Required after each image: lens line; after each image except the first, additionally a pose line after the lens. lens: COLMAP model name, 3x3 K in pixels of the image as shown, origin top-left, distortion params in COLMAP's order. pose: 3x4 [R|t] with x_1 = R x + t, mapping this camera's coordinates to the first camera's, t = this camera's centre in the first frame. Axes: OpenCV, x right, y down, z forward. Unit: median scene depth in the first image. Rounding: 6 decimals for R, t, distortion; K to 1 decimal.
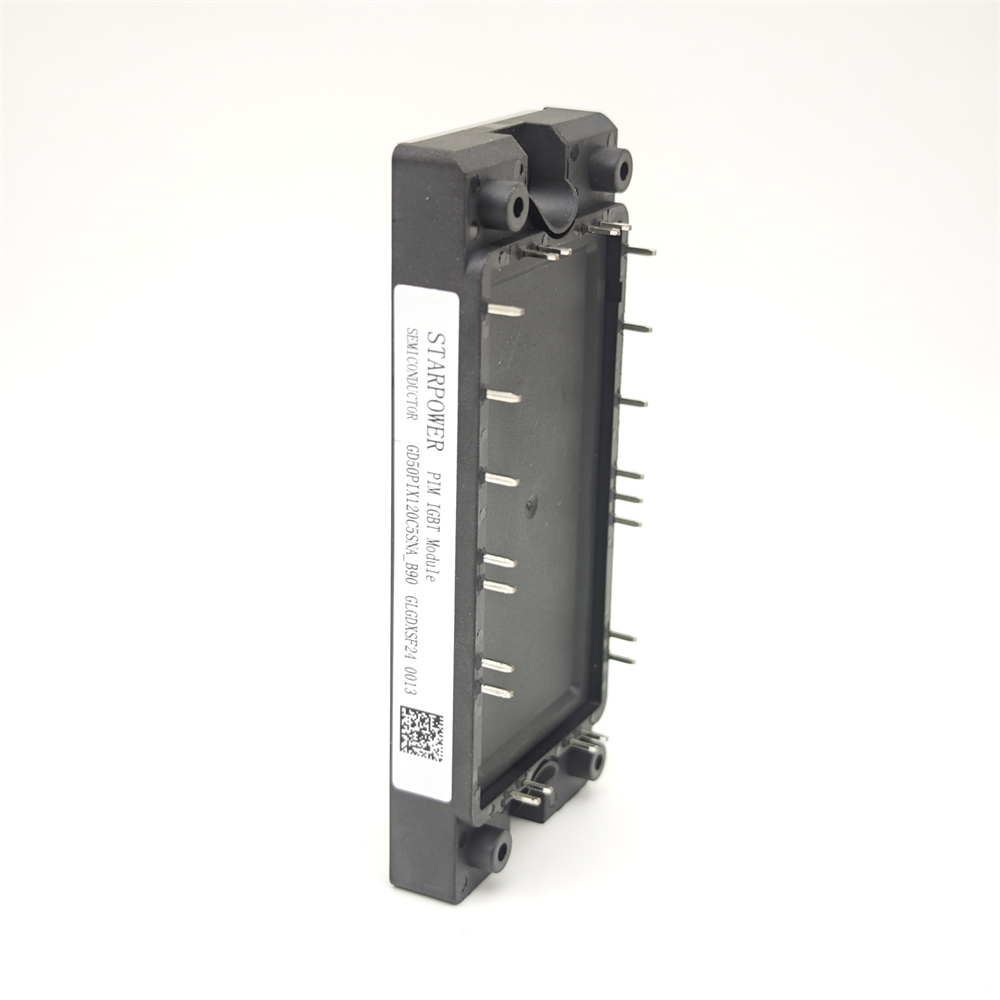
lens RADIAL K [[1898.7, 0, 500.0], [0, 1898.7, 500.0], [0, 0, 1]] dist [0.029649, 0.007623]
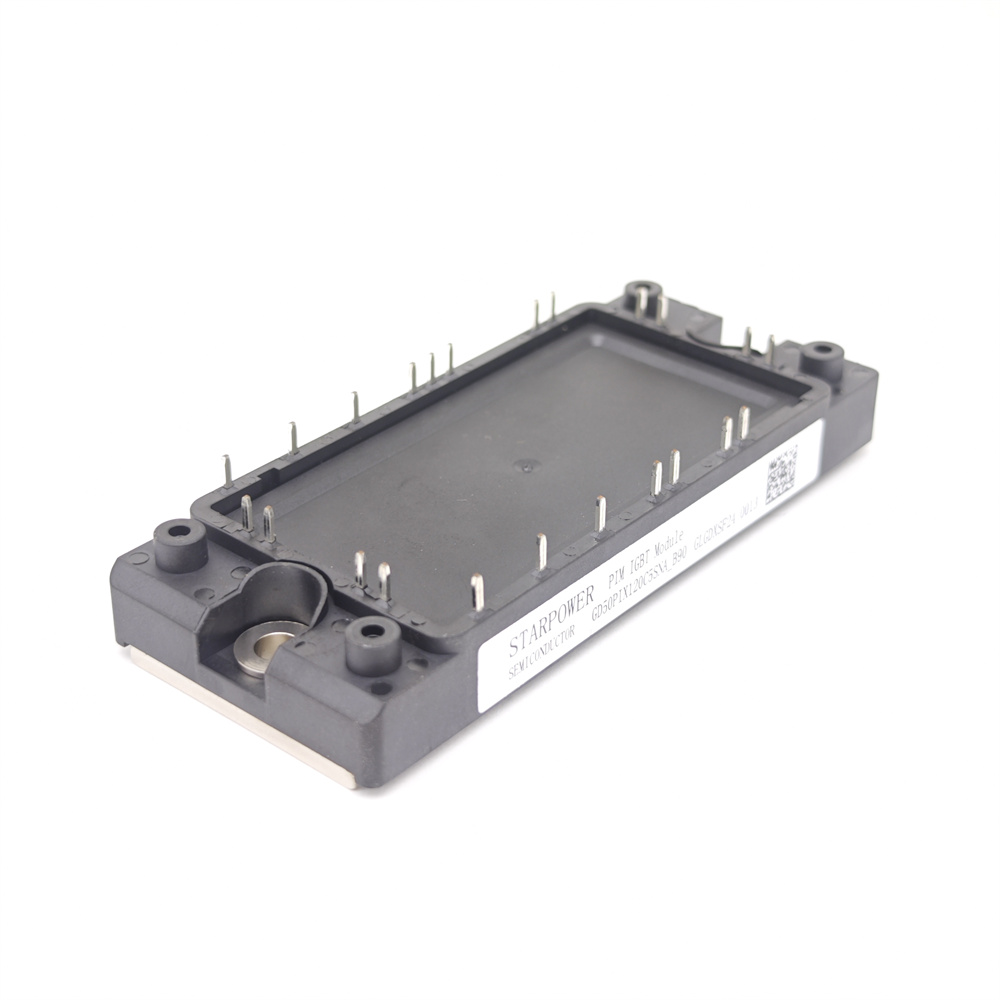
lens RADIAL K [[1898.7, 0, 500.0], [0, 1898.7, 500.0], [0, 0, 1]] dist [0.029649, 0.007623]
pose [[-0.365244, -0.907409, -0.207858, 0.207204], [0.825929, -0.418882, 0.377332, -0.379129], [-0.429462, -0.033858, 0.902450, 0.182174]]
